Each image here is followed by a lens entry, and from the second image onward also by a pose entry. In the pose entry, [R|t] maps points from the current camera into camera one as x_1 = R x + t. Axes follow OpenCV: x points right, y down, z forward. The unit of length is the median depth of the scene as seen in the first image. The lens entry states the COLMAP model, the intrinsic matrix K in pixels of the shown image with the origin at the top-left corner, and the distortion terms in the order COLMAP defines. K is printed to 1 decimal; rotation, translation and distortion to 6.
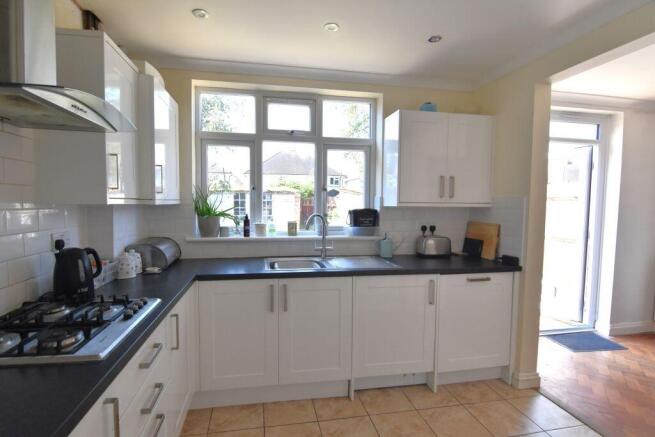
lens RADIAL K [[331.3, 0, 317.6], [0, 331.3, 222.3], [0, 0, 1]] dist [-0.000910, -0.000083]
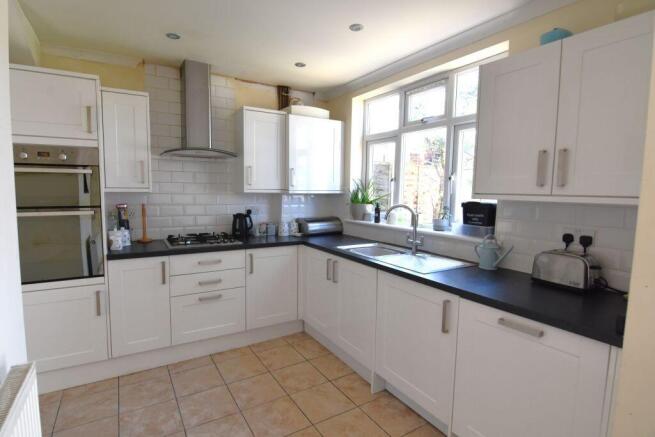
lens RADIAL K [[331.3, 0, 317.6], [0, 331.3, 222.3], [0, 0, 1]] dist [-0.000910, -0.000083]
pose [[0.353806, 0.088659, -0.931107, 0.749447], [-0.067679, 0.995314, 0.069056, -0.022356], [0.932867, 0.038584, 0.358149, 0.384842]]
